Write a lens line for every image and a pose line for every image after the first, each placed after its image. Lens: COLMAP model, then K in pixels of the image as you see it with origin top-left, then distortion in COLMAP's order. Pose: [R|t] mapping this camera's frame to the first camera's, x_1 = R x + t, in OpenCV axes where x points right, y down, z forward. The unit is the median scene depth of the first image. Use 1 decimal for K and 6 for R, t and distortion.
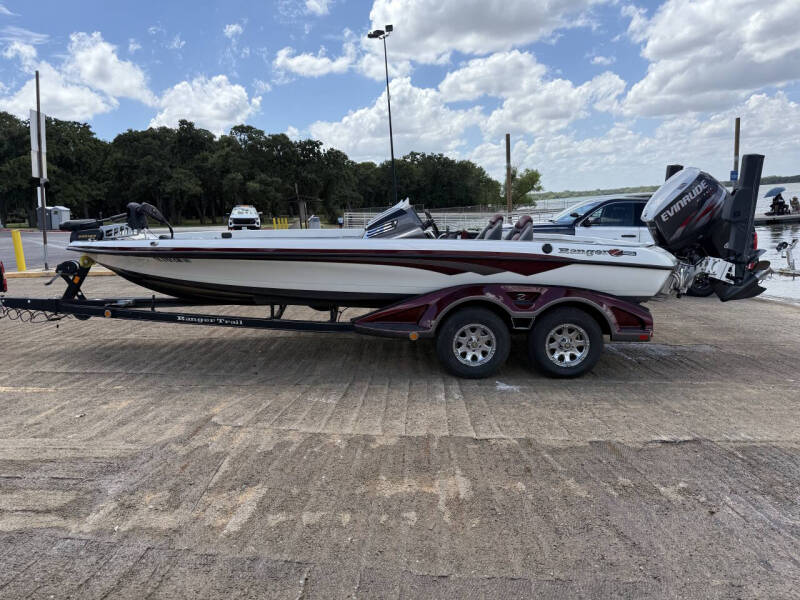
lens RADIAL K [[559.2, 0, 402.2], [0, 559.2, 311.5], [0, 0, 1]] dist [0.037442, -0.048275]
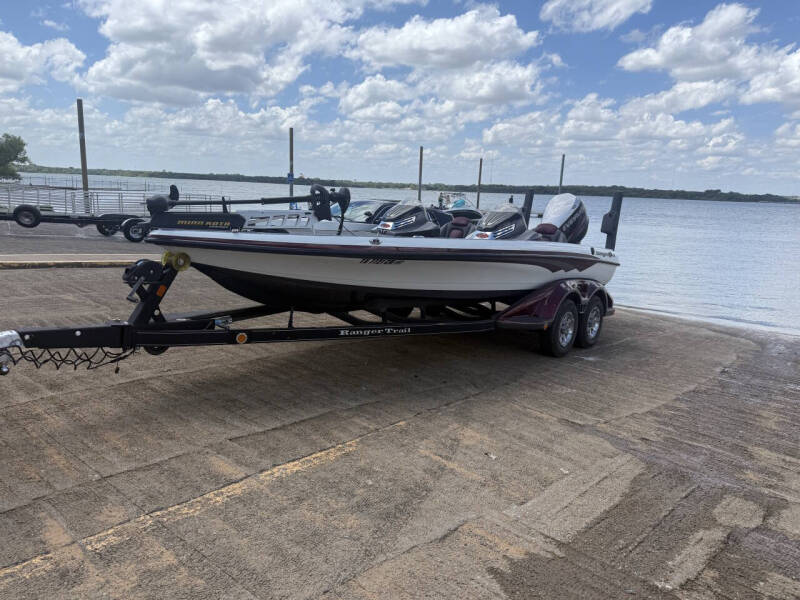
lens RADIAL K [[559.2, 0, 404.0], [0, 559.2, 298.6], [0, 0, 1]] dist [0.037442, -0.048275]
pose [[0.651617, -0.055374, 0.756524, -0.938416], [0.053832, 0.998193, 0.026696, -0.053311], [-0.756635, 0.023330, 0.653421, 0.418258]]
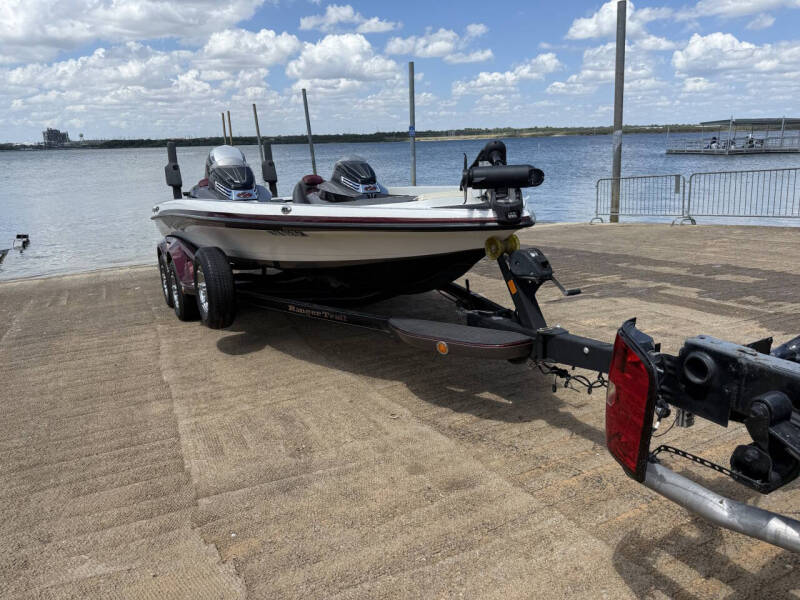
lens RADIAL K [[559.2, 0, 398.9], [0, 559.2, 296.8], [0, 0, 1]] dist [0.037442, -0.048275]
pose [[-0.426007, -0.166211, 0.889321, -1.043343], [0.222925, 0.933387, 0.281234, -0.221431], [-0.876825, 0.318059, -0.360577, 1.375389]]
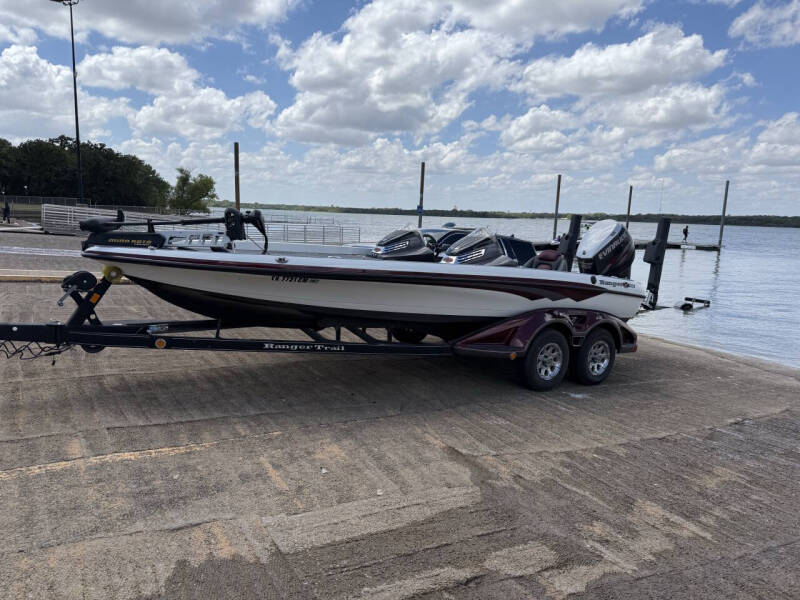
lens RADIAL K [[559.2, 0, 398.4], [0, 559.2, 301.7], [0, 0, 1]] dist [0.037442, -0.048275]
pose [[0.834190, 0.009754, 0.551390, -0.700495], [0.008840, 0.999479, -0.031054, -0.027193], [-0.551406, 0.030779, 0.833669, 0.182793]]
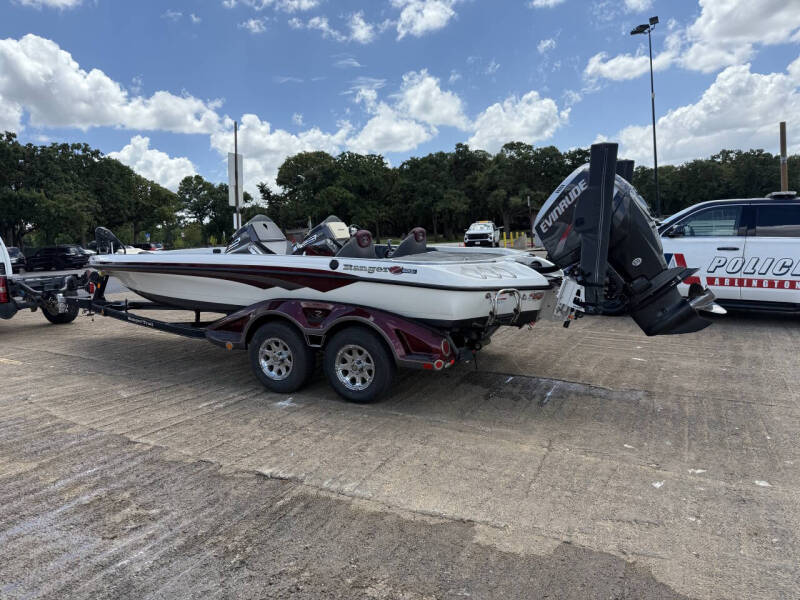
lens RADIAL K [[559.2, 0, 405.7], [0, 559.2, 331.5], [0, 0, 1]] dist [0.037442, -0.048275]
pose [[0.873842, 0.062911, -0.482123, 0.744196], [-0.057787, 0.998003, 0.025489, -0.027292], [0.482764, 0.005587, 0.875732, 0.203868]]
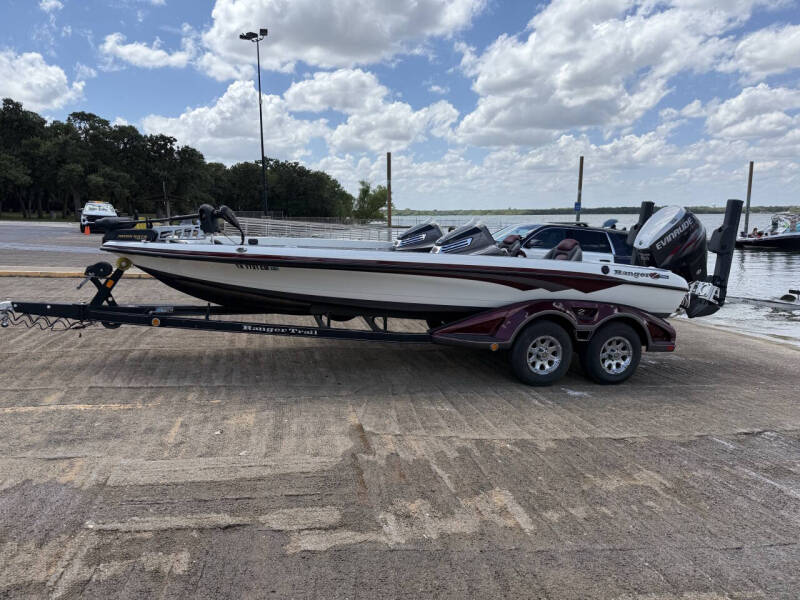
lens RADIAL K [[559.2, 0, 400.4], [0, 559.2, 306.1], [0, 0, 1]] dist [0.037442, -0.048275]
pose [[0.962508, 0.020210, 0.270499, -0.402006], [-0.012577, 0.999473, -0.029920, 0.000290], [-0.270961, 0.025396, 0.962255, 0.013064]]
